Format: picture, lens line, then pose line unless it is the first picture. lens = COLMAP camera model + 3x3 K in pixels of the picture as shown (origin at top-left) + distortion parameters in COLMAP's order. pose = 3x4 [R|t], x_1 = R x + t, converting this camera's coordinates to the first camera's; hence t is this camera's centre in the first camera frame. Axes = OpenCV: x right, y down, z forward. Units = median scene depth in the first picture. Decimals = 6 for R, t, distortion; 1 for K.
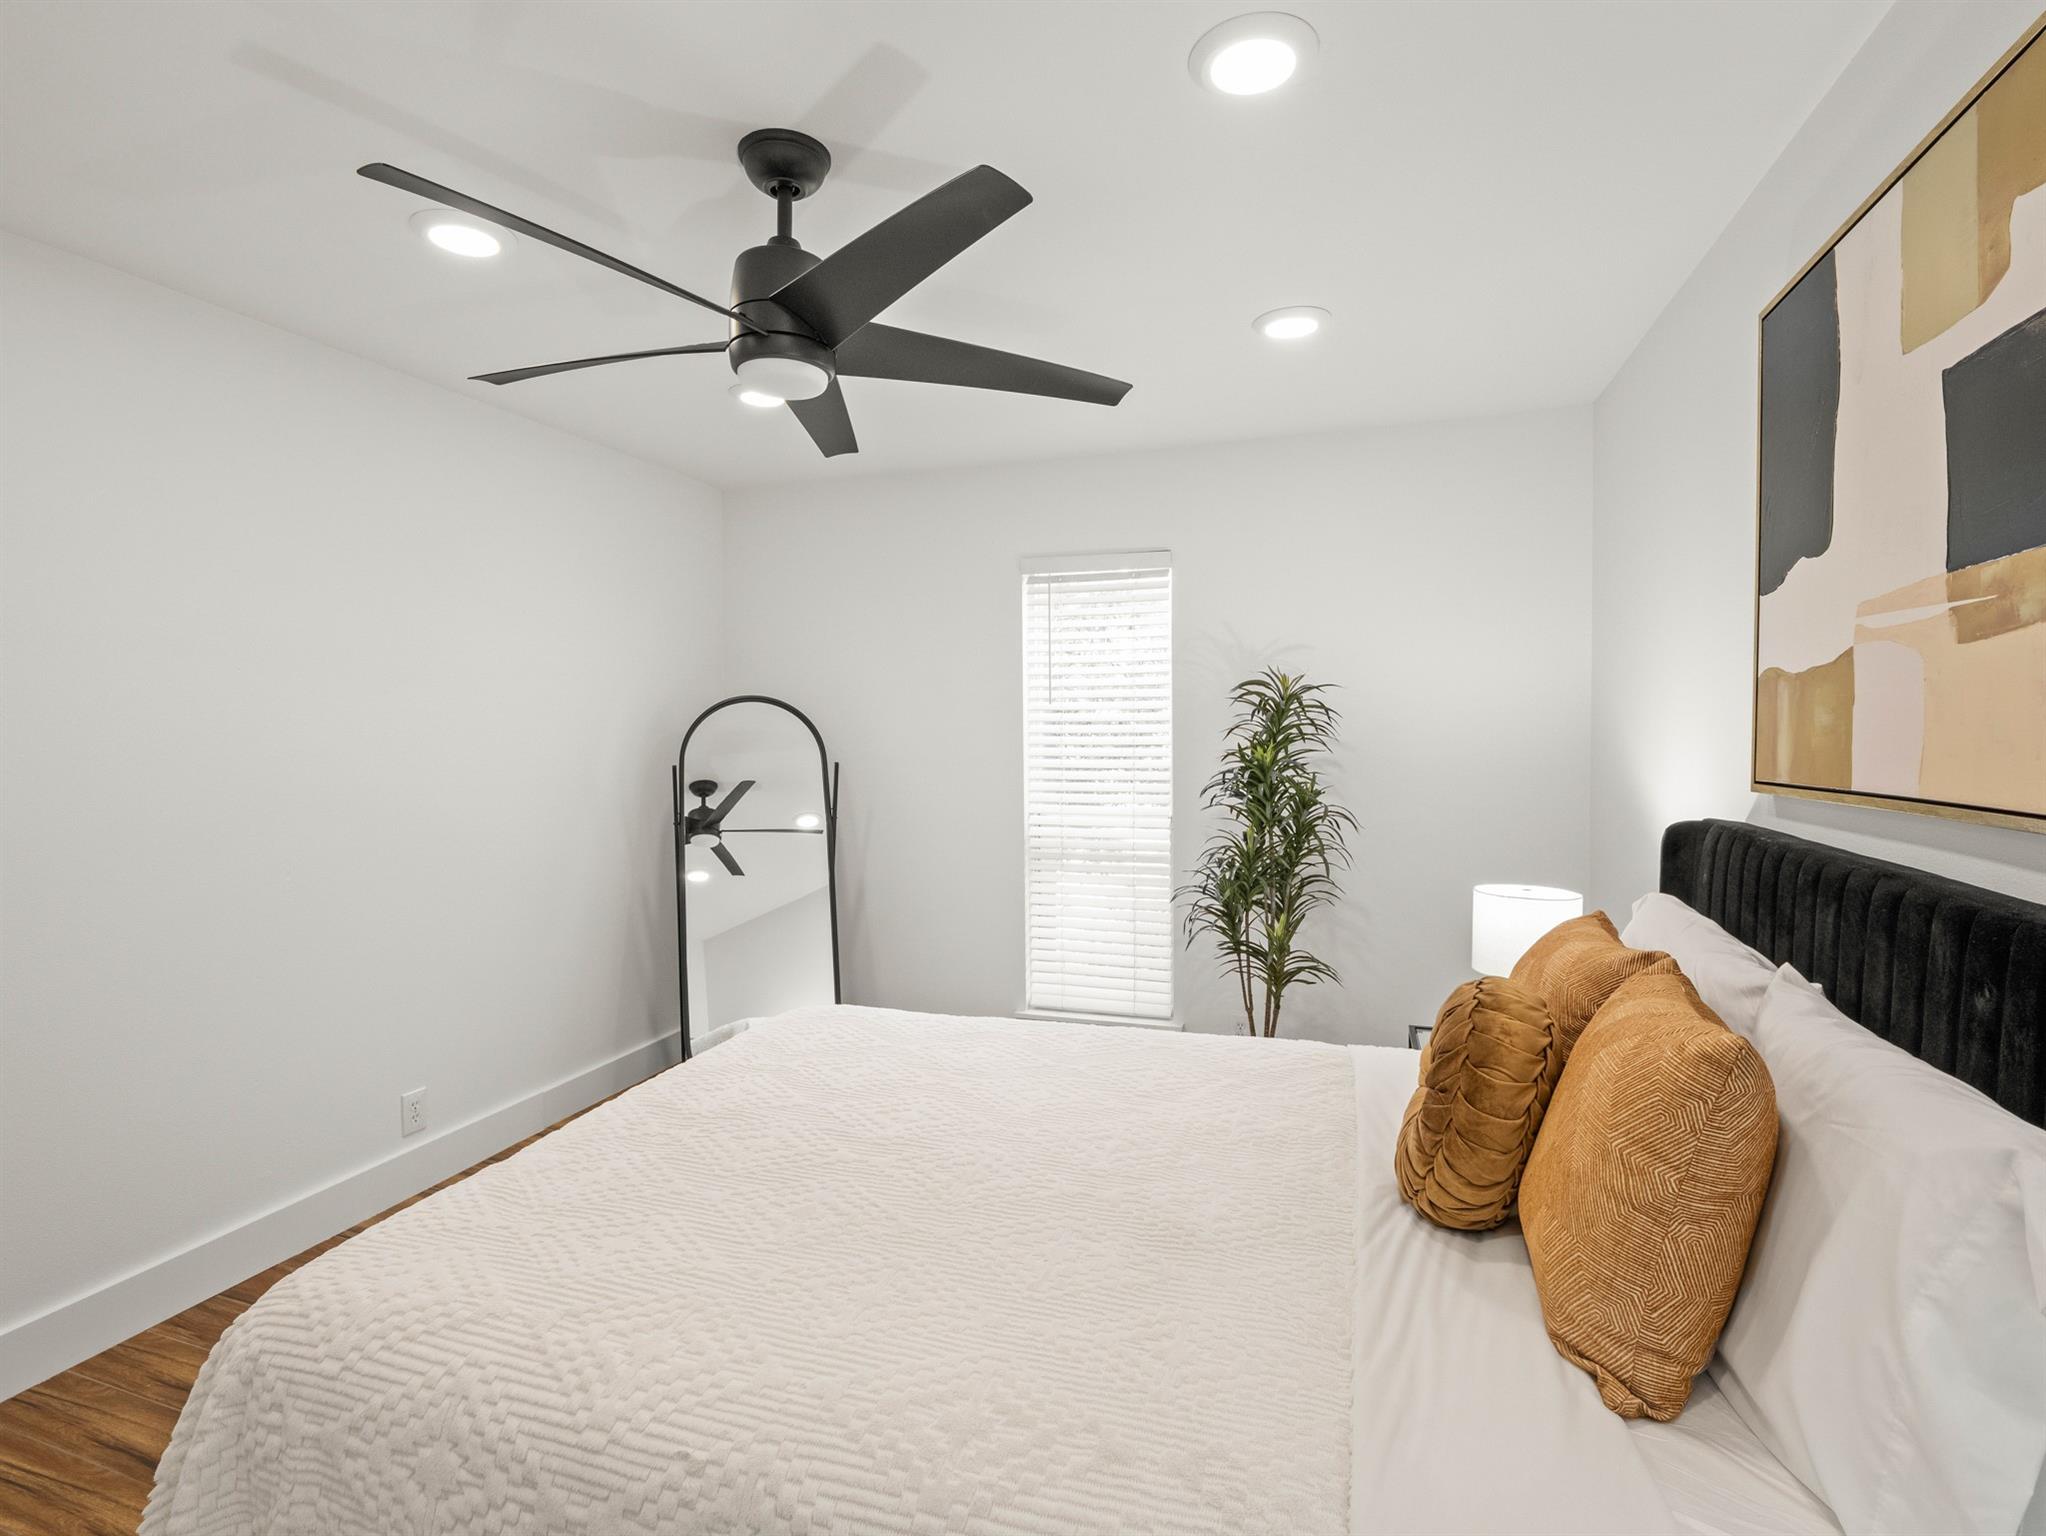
lens RADIAL K [[982.8, 0, 1023.0], [0, 982.8, 768.0], [0, 0, 1]] dist [0.002581, 0.000394]
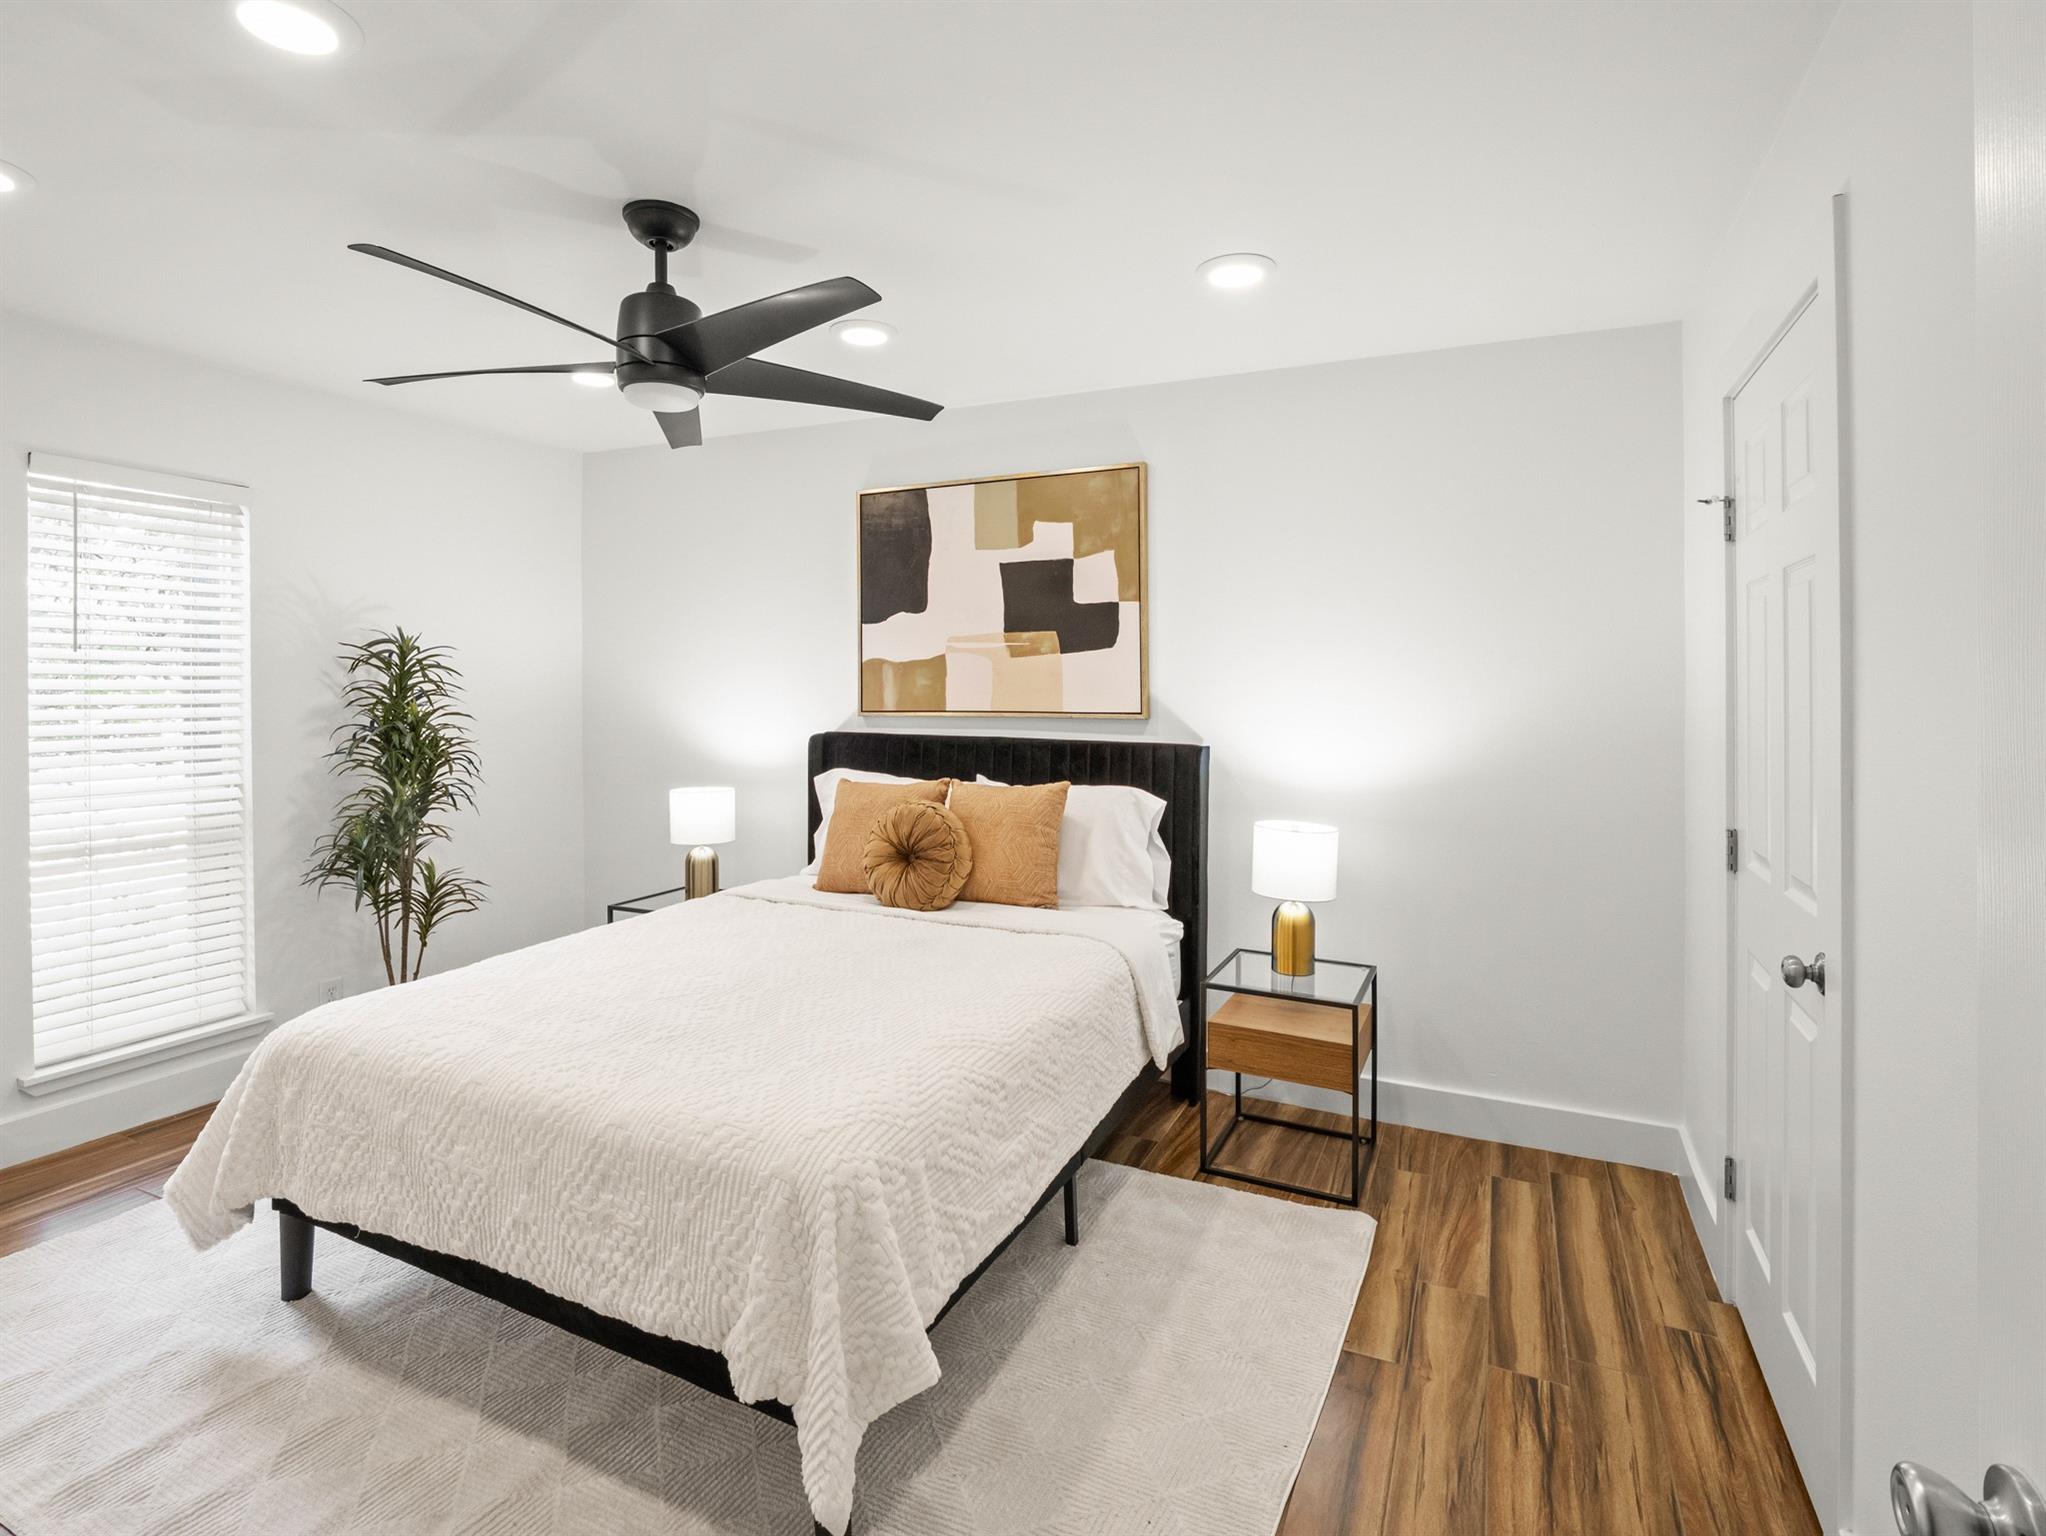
lens RADIAL K [[1012.0, 0, 1021.4], [0, 1012.0, 755.3], [0, 0, 1]] dist [-0.013464, -0.000348]
pose [[0.124581, -0.050523, 0.990922, -1.388494], [0.041317, 0.998101, 0.045694, 0.020264], [-0.991349, 0.035250, 0.126432, 0.390869]]
